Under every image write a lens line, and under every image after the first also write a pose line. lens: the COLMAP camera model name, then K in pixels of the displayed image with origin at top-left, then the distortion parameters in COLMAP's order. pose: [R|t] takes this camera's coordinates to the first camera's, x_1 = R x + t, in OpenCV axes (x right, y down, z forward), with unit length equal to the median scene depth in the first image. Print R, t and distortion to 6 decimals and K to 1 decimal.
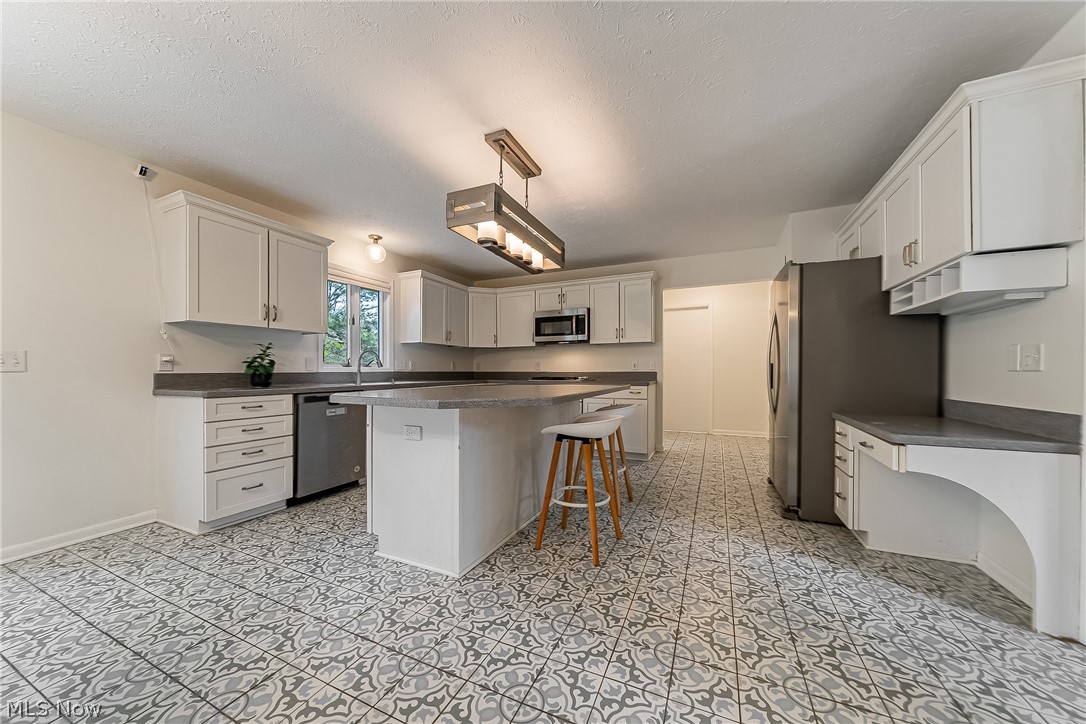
lens RADIAL K [[377.4, 0, 542.6], [0, 377.4, 368.7], [0, 0, 1]] dist [-0.001465, -0.000069]
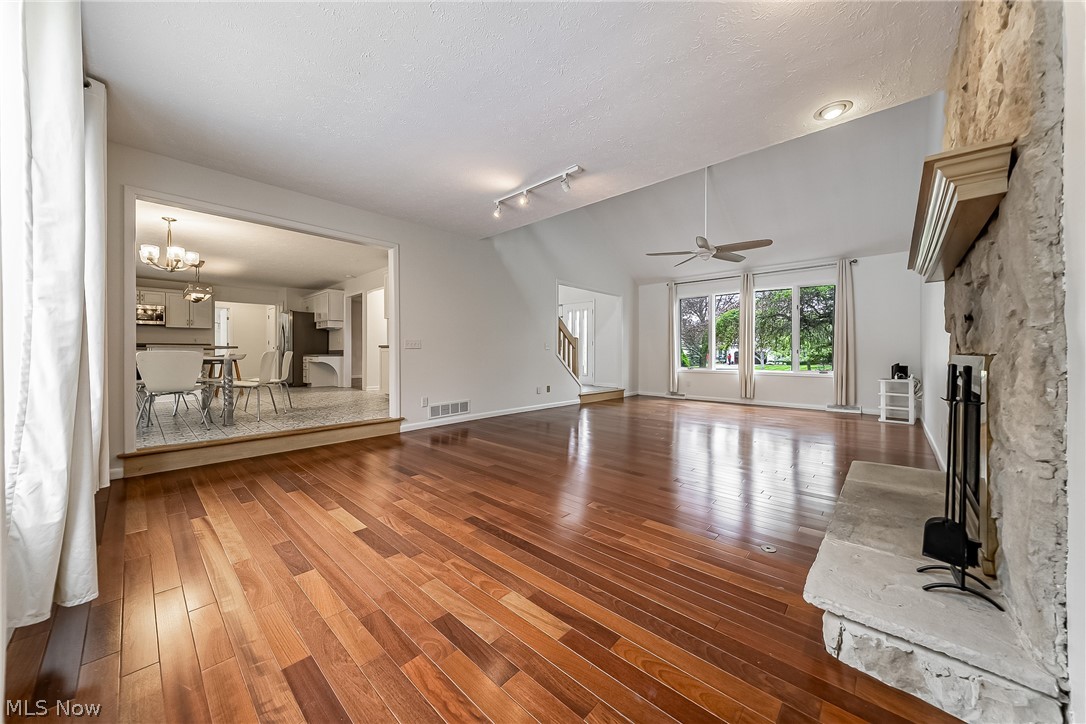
lens RADIAL K [[377.4, 0, 548.8], [0, 377.4, 353.9], [0, 0, 1]] dist [-0.001465, -0.000069]
pose [[0.310549, -0.003727, 0.950550, -1.452552], [-0.003806, 0.999979, 0.005164, 0.062320], [-0.950550, -0.005221, 0.310528, -1.776738]]
